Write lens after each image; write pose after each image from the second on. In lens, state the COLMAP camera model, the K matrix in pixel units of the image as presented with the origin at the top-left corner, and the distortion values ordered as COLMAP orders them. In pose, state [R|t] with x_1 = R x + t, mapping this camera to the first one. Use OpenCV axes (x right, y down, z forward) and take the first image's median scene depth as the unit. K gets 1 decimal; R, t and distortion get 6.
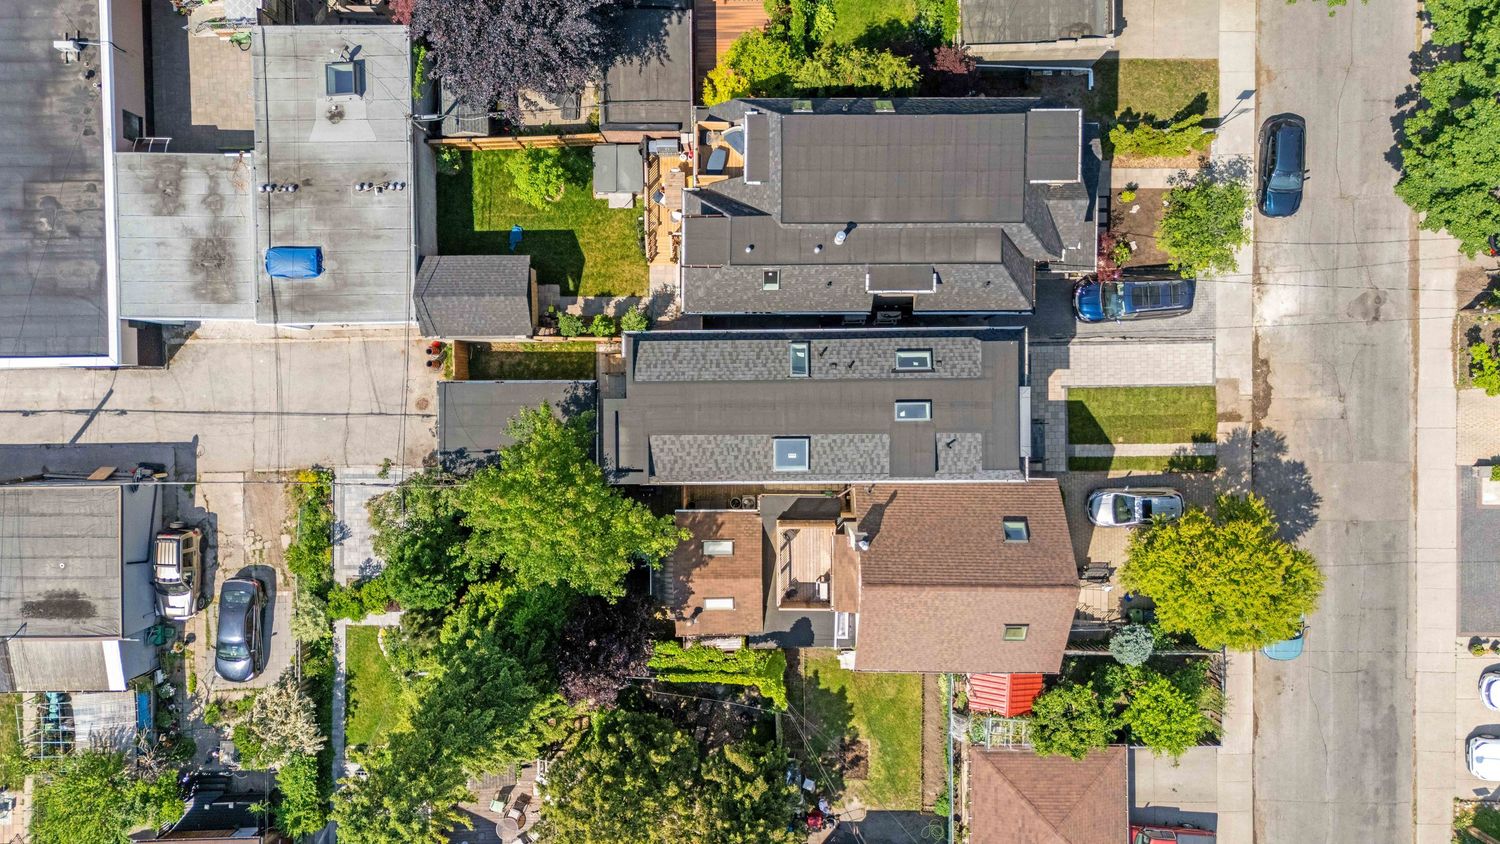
lens RADIAL K [[1098.9, 0, 754.4], [0, 1098.9, 421.9], [0, 0, 1]] dist [0.064679, -0.061399]
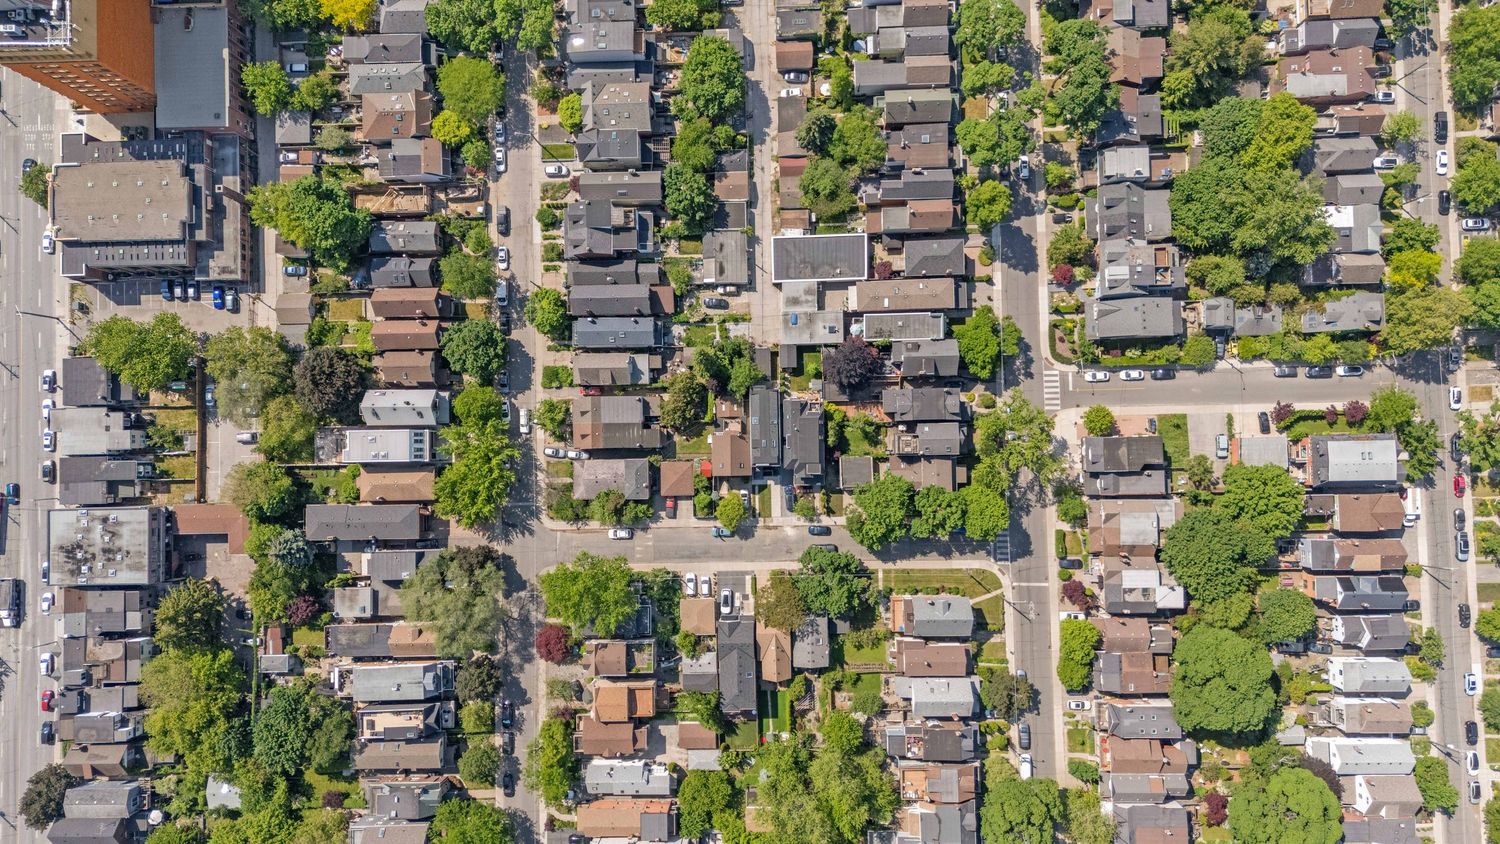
lens RADIAL K [[1098.9, 0, 759.7], [0, 1098.9, 424.2], [0, 0, 1]] dist [0.064679, -0.061399]
pose [[0.011008, 0.999697, -0.022024, 0.137910], [-0.999881, 0.011243, 0.010595, -0.037557], [0.010839, 0.021905, 0.999701, -3.571140]]
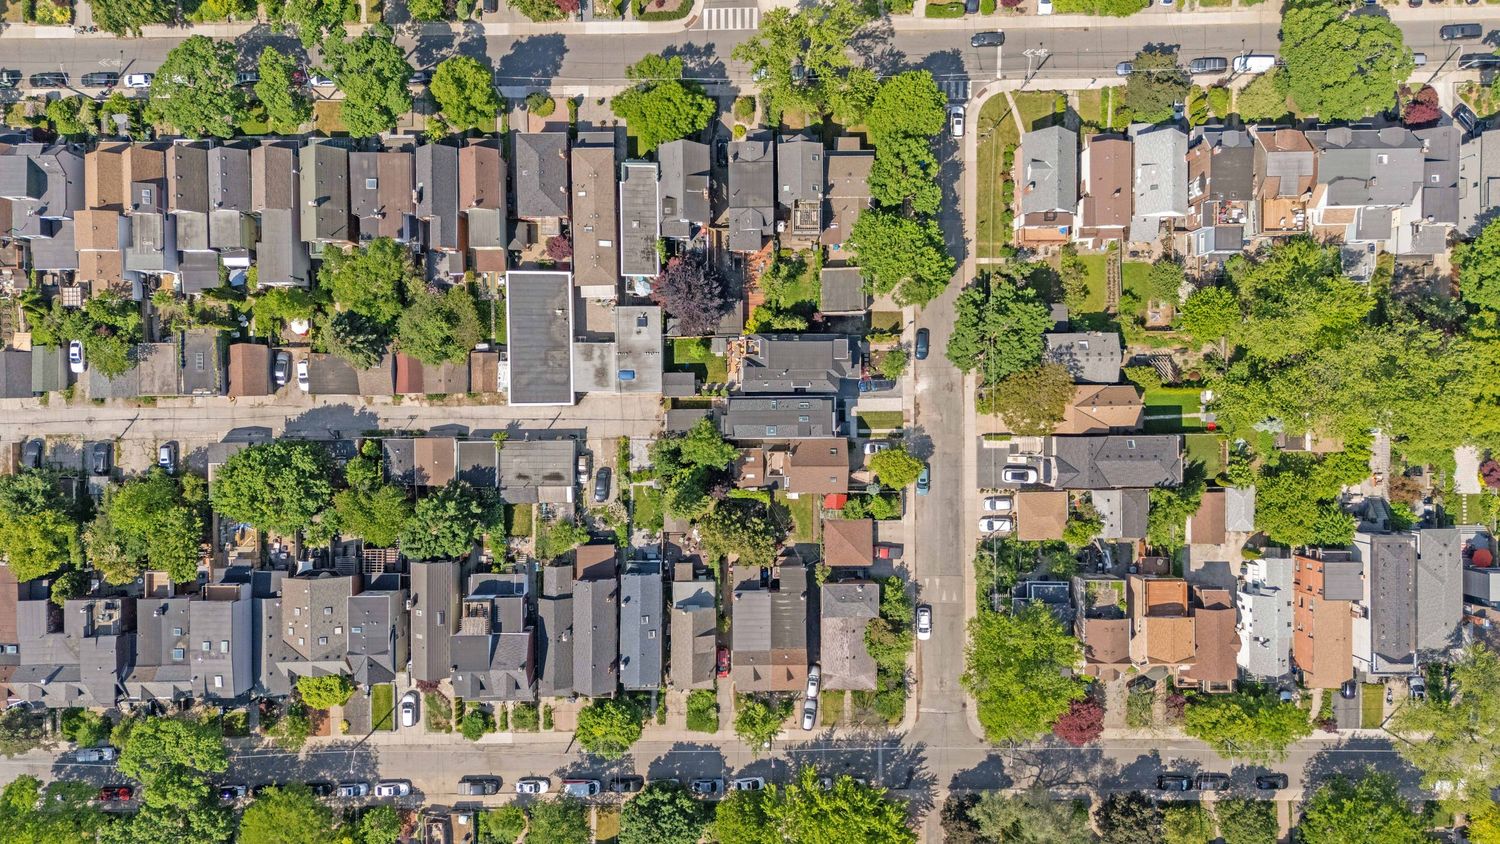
lens RADIAL K [[1098.9, 0, 754.4], [0, 1098.9, 415.1], [0, 0, 1]] dist [0.064679, -0.061399]
pose [[0.999906, 0.001442, 0.013666, -0.063771], [-0.001251, 0.999902, -0.013940, 0.024556], [-0.013684, 0.013921, 0.999809, -2.263299]]
